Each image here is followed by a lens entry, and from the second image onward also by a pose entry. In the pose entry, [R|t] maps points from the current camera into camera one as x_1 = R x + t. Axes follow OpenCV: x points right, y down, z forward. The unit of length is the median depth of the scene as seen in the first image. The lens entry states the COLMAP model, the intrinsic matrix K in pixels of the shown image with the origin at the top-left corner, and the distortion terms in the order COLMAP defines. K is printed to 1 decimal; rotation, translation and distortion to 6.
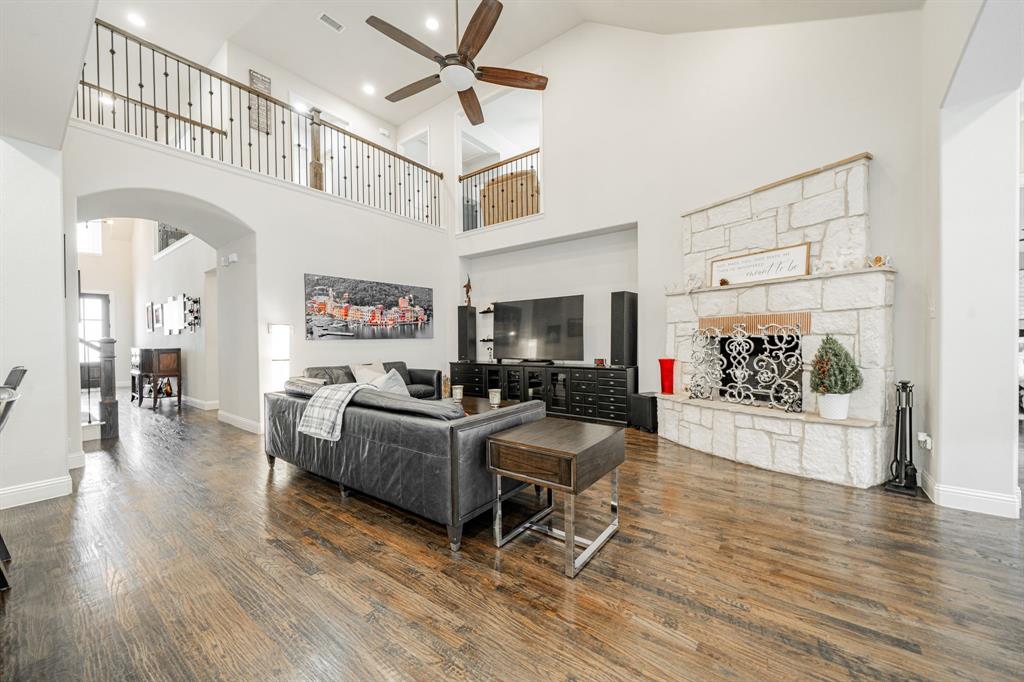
lens RADIAL K [[381.1, 0, 508.1], [0, 381.1, 342.3], [0, 0, 1]] dist [-0.001597, -0.000230]
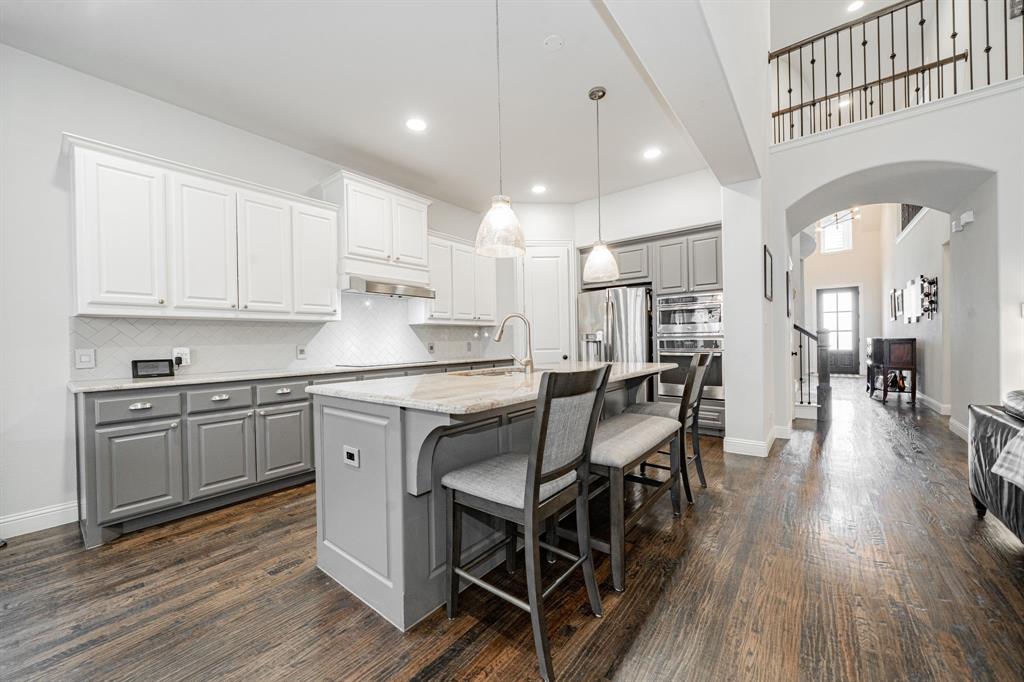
lens RADIAL K [[381.1, 0, 513.1], [0, 381.1, 346.7], [0, 0, 1]] dist [-0.001597, -0.000230]
pose [[-0.026191, 0.028935, -0.999238, 0.053438], [0.012524, 0.999512, 0.028615, -0.002125], [0.999579, -0.011765, -0.026540, 0.129902]]
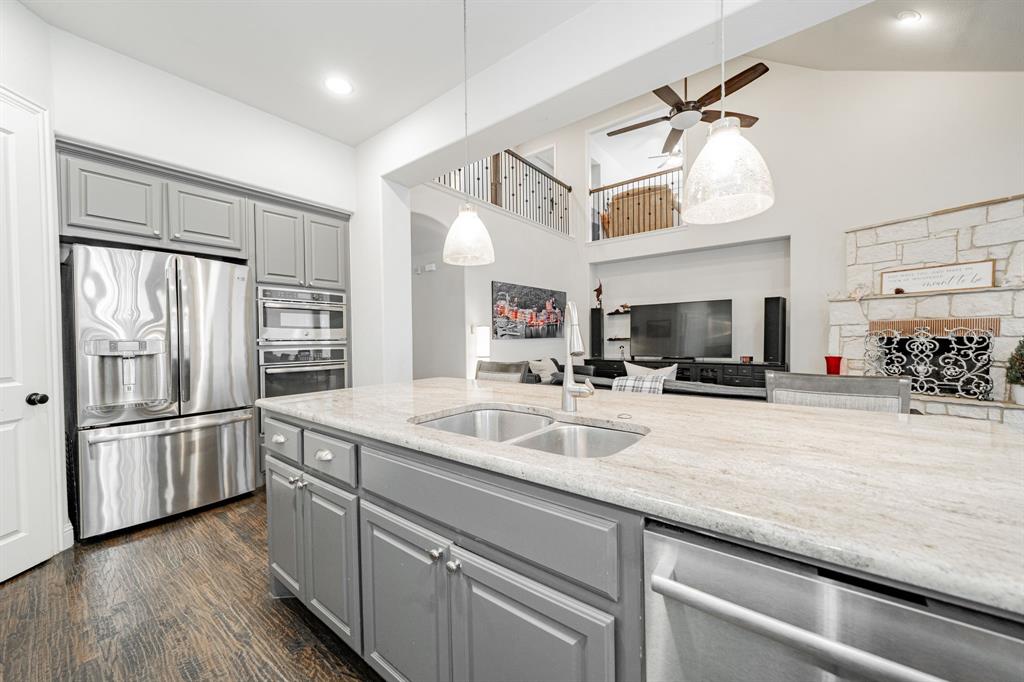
lens RADIAL K [[381.1, 0, 507.7], [0, 381.1, 343.3], [0, 0, 1]] dist [-0.001597, -0.000230]
pose [[0.999891, 0.001482, -0.014705, -0.466400], [-0.001344, 0.999955, 0.009382, -0.004911], [0.014719, -0.009361, 0.999848, -0.140546]]
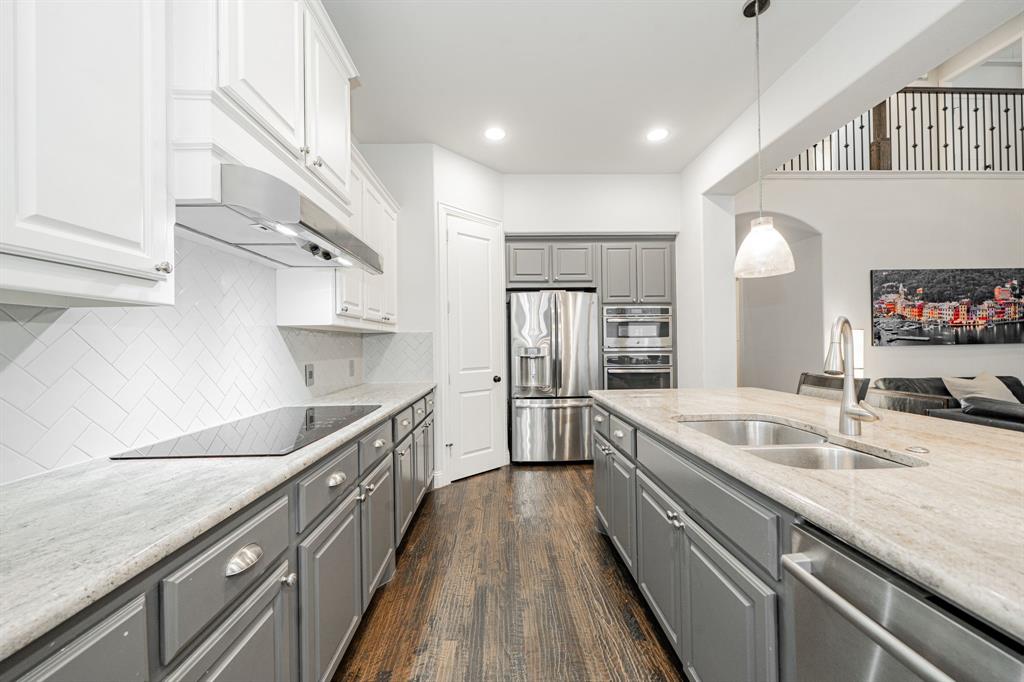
lens RADIAL K [[381.1, 0, 510.7], [0, 381.1, 342.9], [0, 0, 1]] dist [-0.001597, -0.000230]
pose [[0.631240, 0.002283, -0.775584, -0.374248], [-0.000890, 0.999997, 0.002220, -0.014344], [0.775587, -0.000711, 0.631240, -0.197662]]
